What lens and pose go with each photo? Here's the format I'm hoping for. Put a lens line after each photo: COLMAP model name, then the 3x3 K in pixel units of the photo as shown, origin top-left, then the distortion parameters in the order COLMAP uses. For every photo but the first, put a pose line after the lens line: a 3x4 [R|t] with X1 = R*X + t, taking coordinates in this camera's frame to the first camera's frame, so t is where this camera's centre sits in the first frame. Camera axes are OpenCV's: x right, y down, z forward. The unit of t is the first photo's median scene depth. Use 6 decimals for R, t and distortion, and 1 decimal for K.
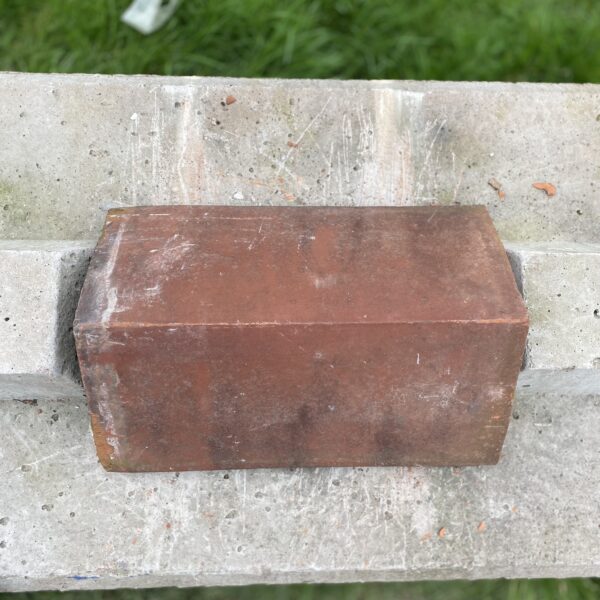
lens RADIAL K [[624.2, 0, 307.6], [0, 624.2, 294.2], [0, 0, 1]] dist [-0.001117, 0.000000]
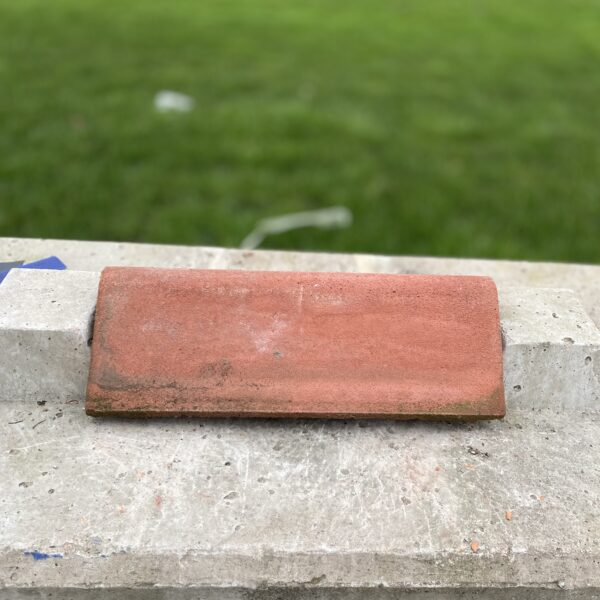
lens RADIAL K [[624.2, 0, 317.6], [0, 624.2, 303.8], [0, 0, 1]] dist [-0.001117, 0.000000]
pose [[0.999195, -0.001270, 0.040109, -0.032557], [0.030998, 0.659178, -0.751348, 0.838571], [-0.025484, 0.751986, 0.658686, 0.199804]]
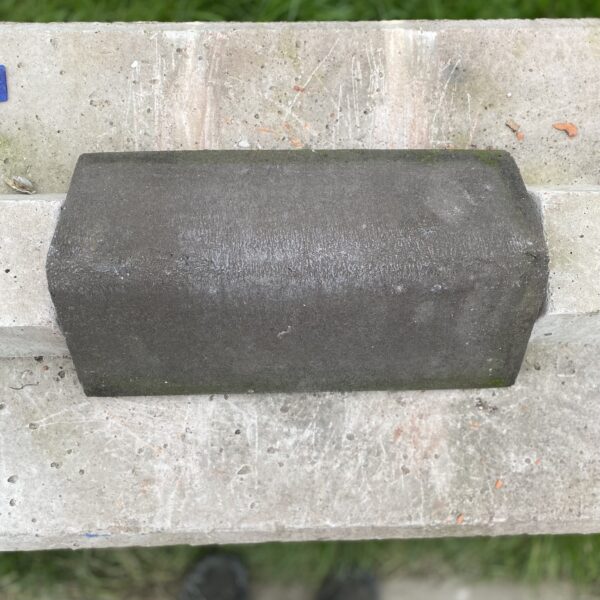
lens RADIAL K [[624.2, 0, 310.3], [0, 624.2, 293.5], [0, 0, 1]] dist [-0.001117, 0.000000]
pose [[0.999431, -0.018163, -0.028420, 0.015088], [0.018905, 0.999482, 0.026055, 0.052706], [0.027932, -0.026577, 0.999256, 0.036535]]
